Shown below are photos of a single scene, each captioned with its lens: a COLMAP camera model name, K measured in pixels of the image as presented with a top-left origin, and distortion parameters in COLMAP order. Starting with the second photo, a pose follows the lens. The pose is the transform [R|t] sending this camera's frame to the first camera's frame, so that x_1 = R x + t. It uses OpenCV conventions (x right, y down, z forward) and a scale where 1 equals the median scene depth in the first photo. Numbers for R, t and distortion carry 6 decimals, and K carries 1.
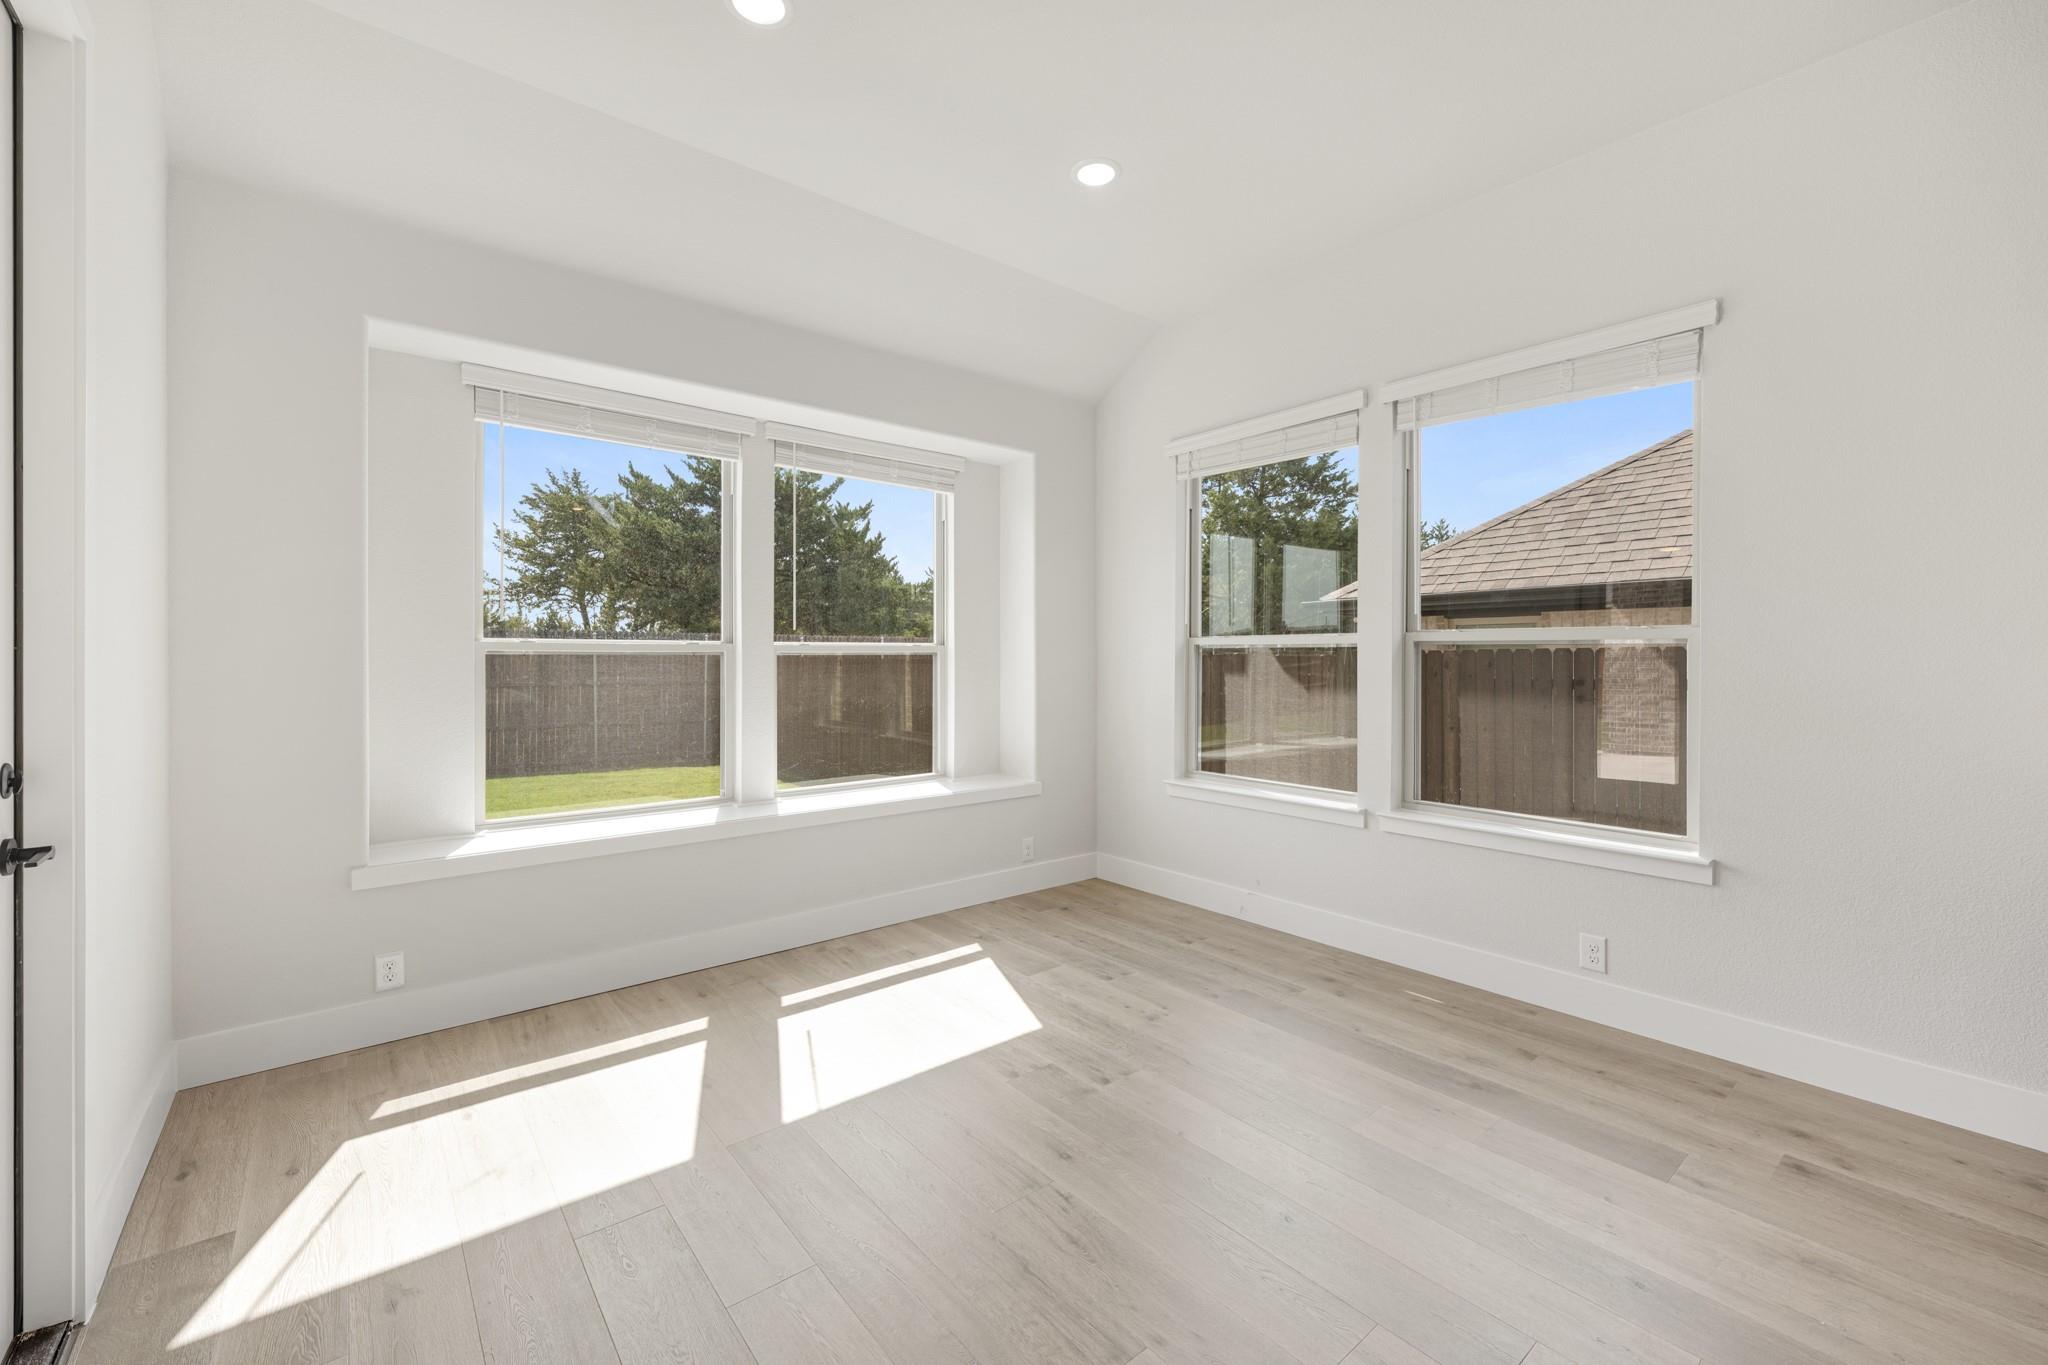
lens RADIAL K [[821.5, 0, 1021.2], [0, 821.5, 655.0], [0, 0, 1]] dist [-0.000170, -0.000047]
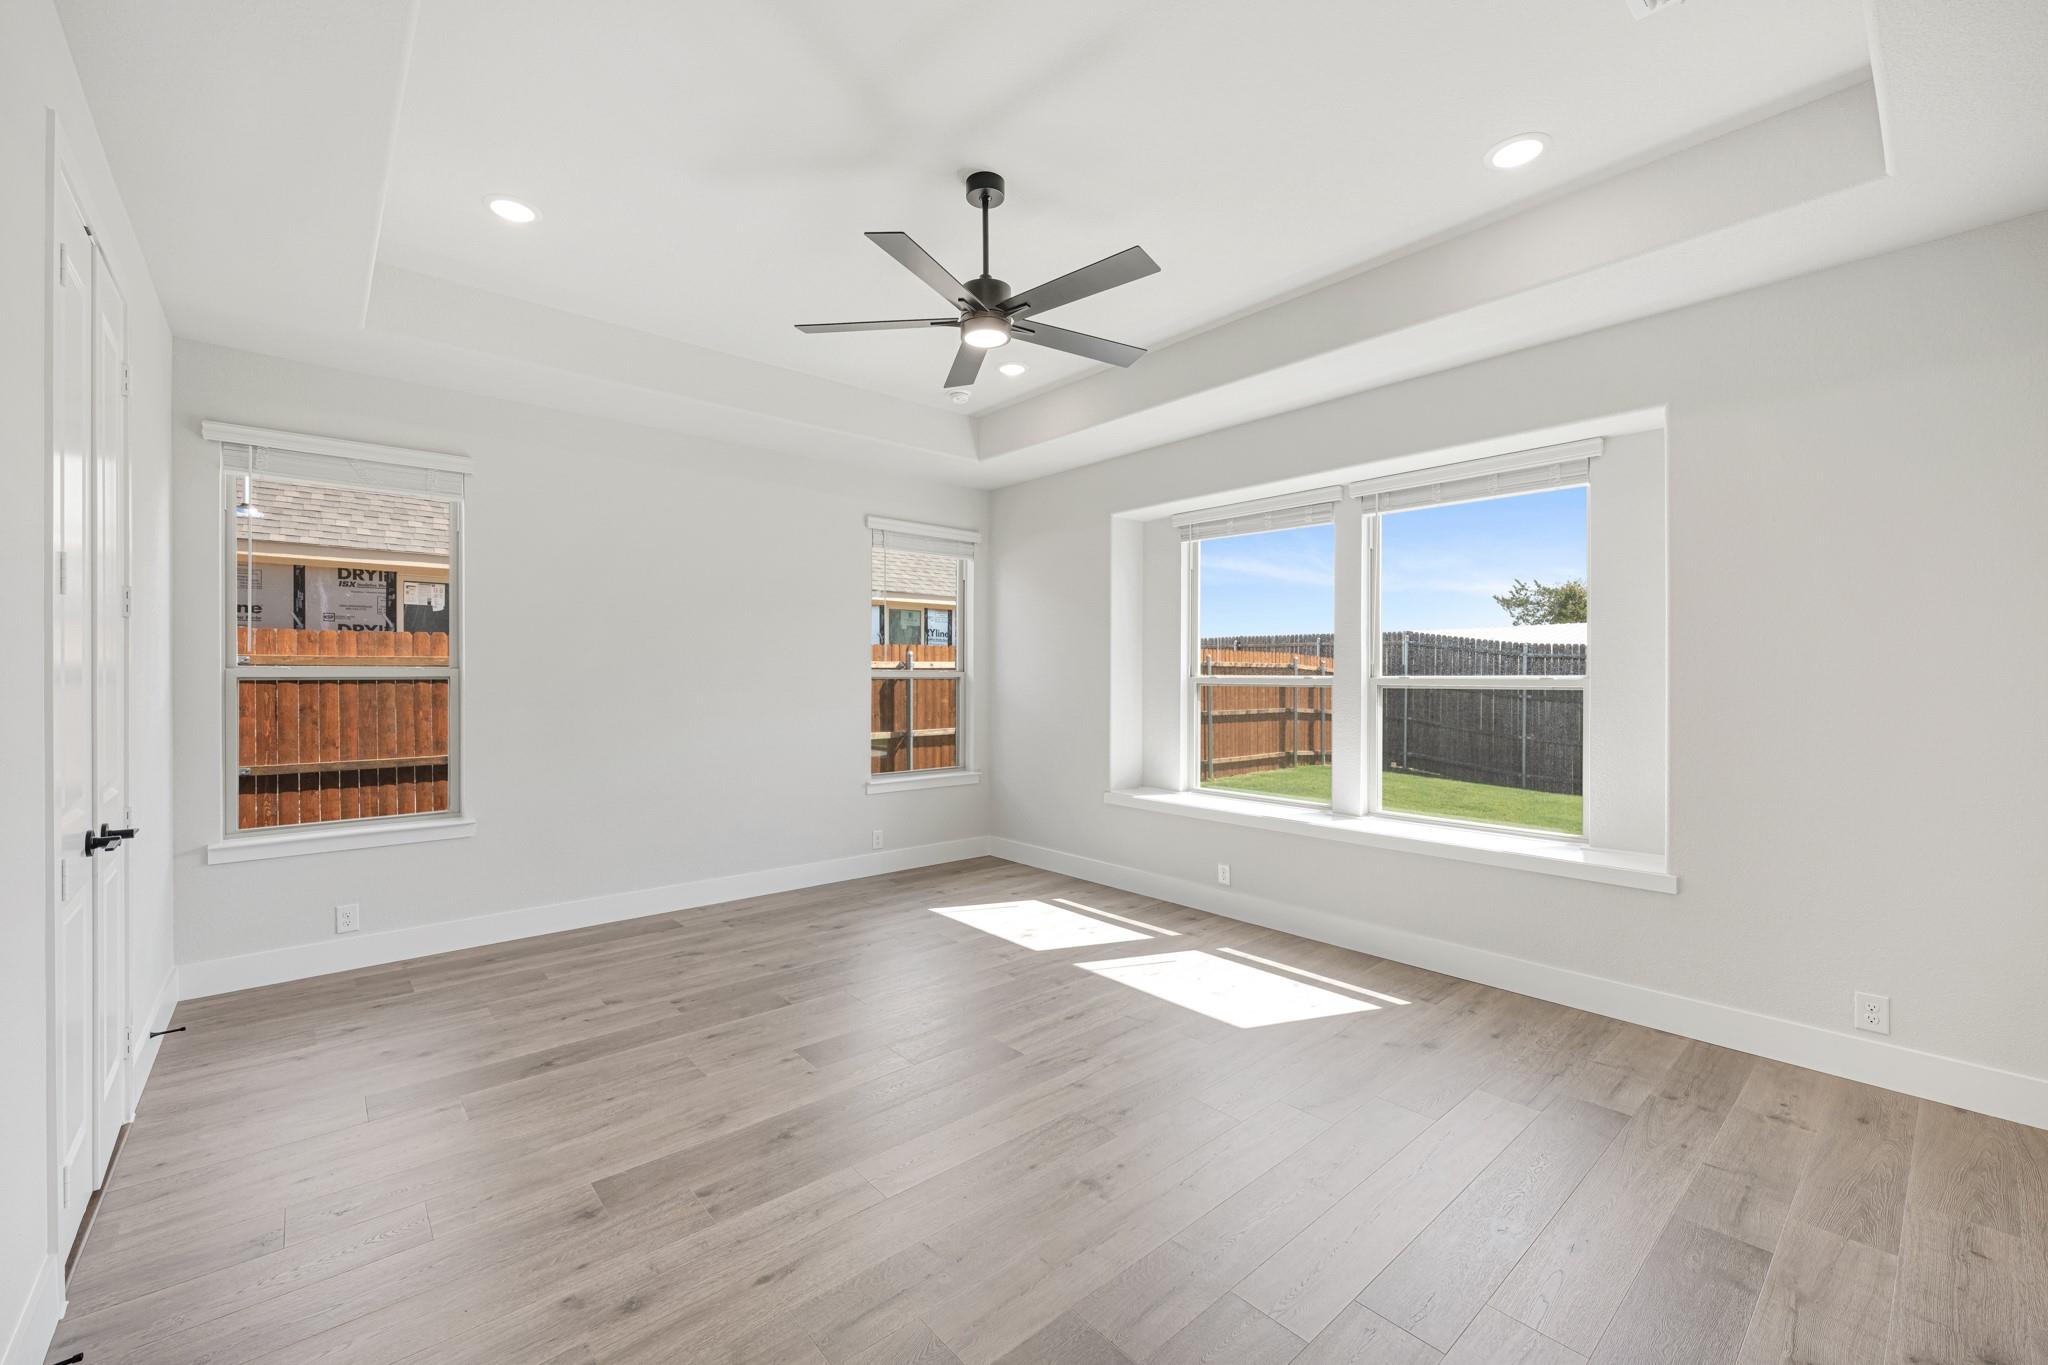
lens RADIAL K [[816.7, 0, 1024.0], [0, 816.7, 682.5], [0, 0, 1]] dist [-0.000954, -0.000254]
pose [[0.032577, 0.004632, -0.999459, 0.912015], [0.002321, 0.999986, 0.004710, -0.014672], [0.999467, -0.002473, 0.032565, 0.567141]]
